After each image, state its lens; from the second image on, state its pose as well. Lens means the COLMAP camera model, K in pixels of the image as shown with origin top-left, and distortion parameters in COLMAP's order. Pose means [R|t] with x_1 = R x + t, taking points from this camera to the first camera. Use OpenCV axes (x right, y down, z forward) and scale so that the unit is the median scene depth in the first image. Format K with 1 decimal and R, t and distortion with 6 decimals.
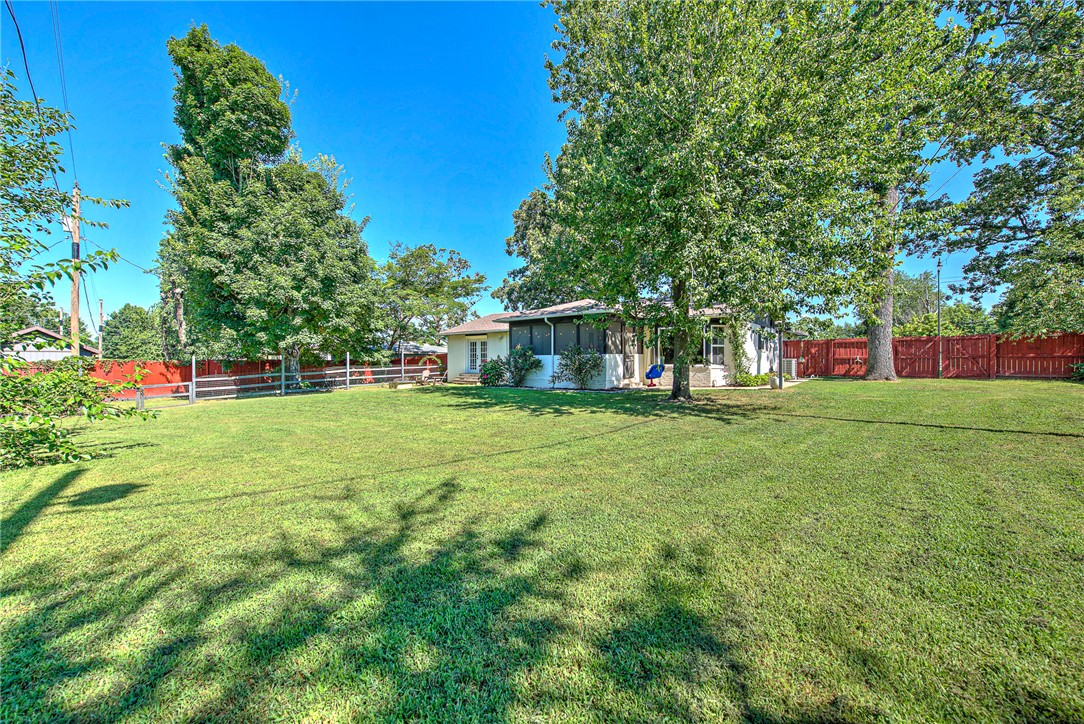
lens RADIAL K [[425.7, 0, 542.0], [0, 425.7, 362.0], [0, 0, 1]] dist [-0.001836, -0.000810]
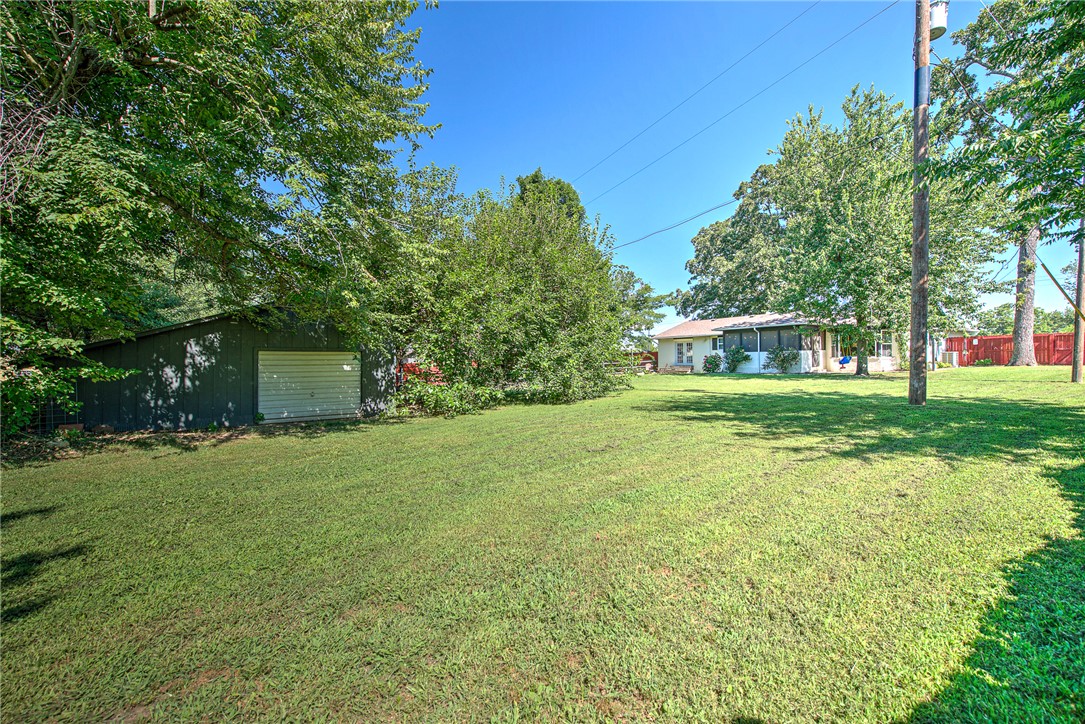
lens RADIAL K [[426.1, 0, 542.5], [0, 426.1, 362.0], [0, 0, 1]] dist [-0.001836, -0.000810]
pose [[0.958341, -0.008906, -0.285489, -0.289750], [0.010453, 0.999938, 0.003894, 0.006262], [0.285436, -0.006716, 0.958374, -0.707270]]
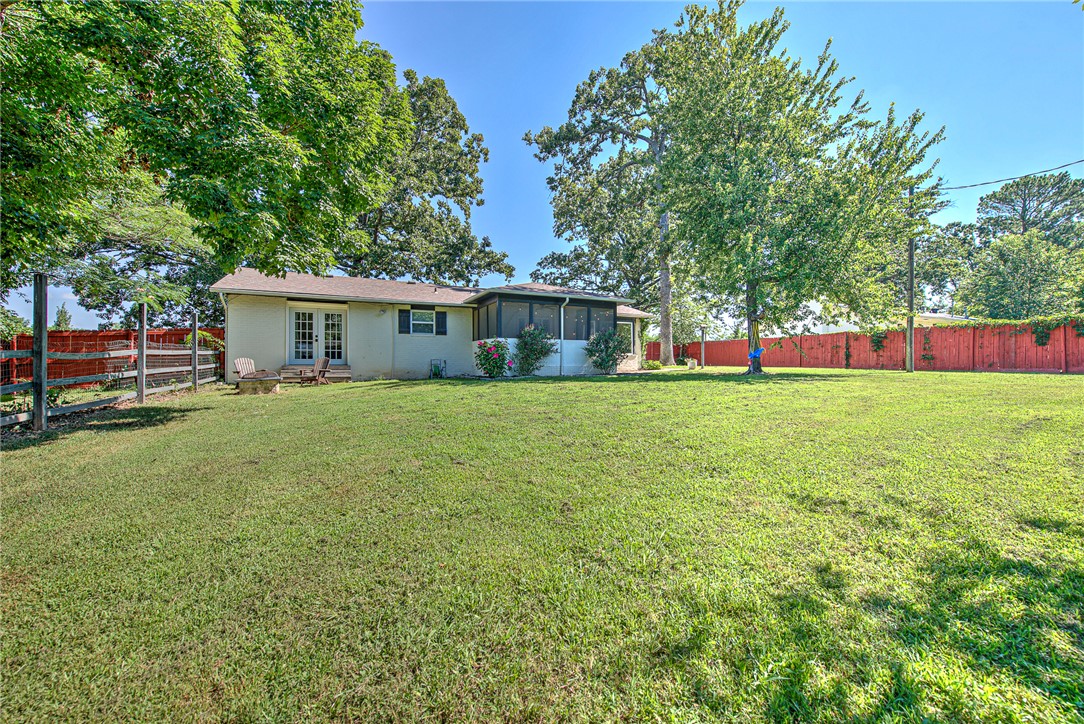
lens RADIAL K [[425.7, 0, 542.0], [0, 425.7, 362.0], [0, 0, 1]] dist [-0.001836, -0.000810]
pose [[0.414439, 0.010789, 0.910013, -0.829276], [0.002849, 0.999909, -0.013152, 0.044946], [-0.910073, 0.008043, 0.414371, 0.678590]]
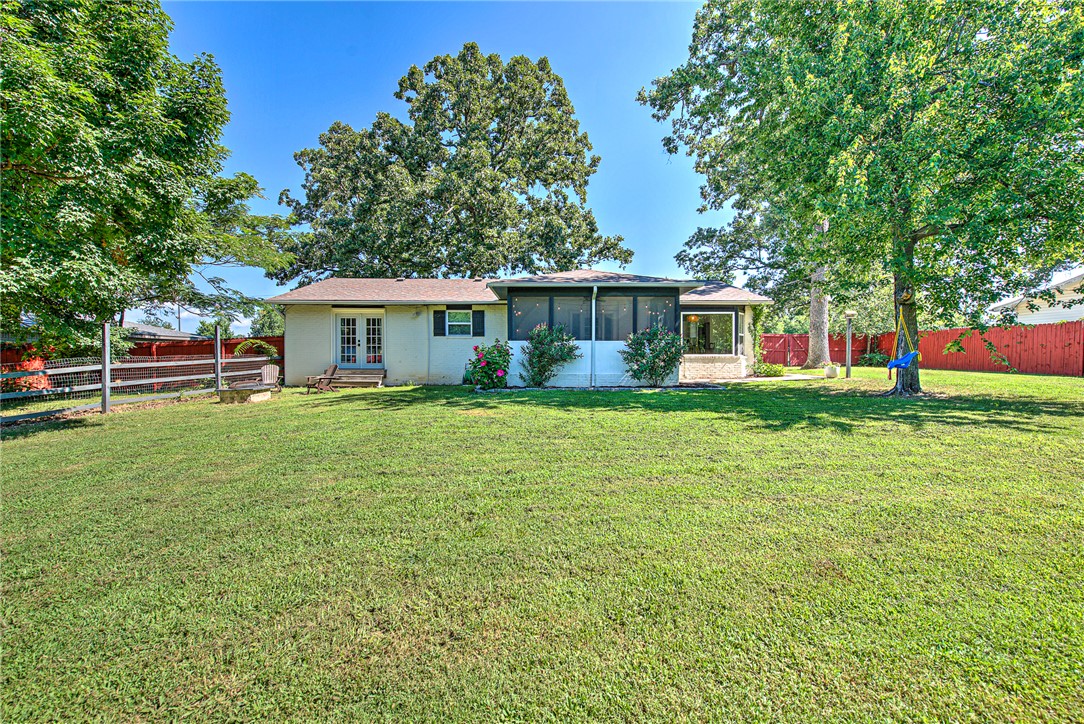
lens RADIAL K [[425.7, 0, 542.0], [0, 425.7, 362.0], [0, 0, 1]] dist [-0.001836, -0.000810]
pose [[0.771484, -0.005172, 0.636227, -0.498217], [-0.001921, 0.999943, 0.010459, 0.013334], [-0.636245, -0.009292, 0.771431, 0.519879]]
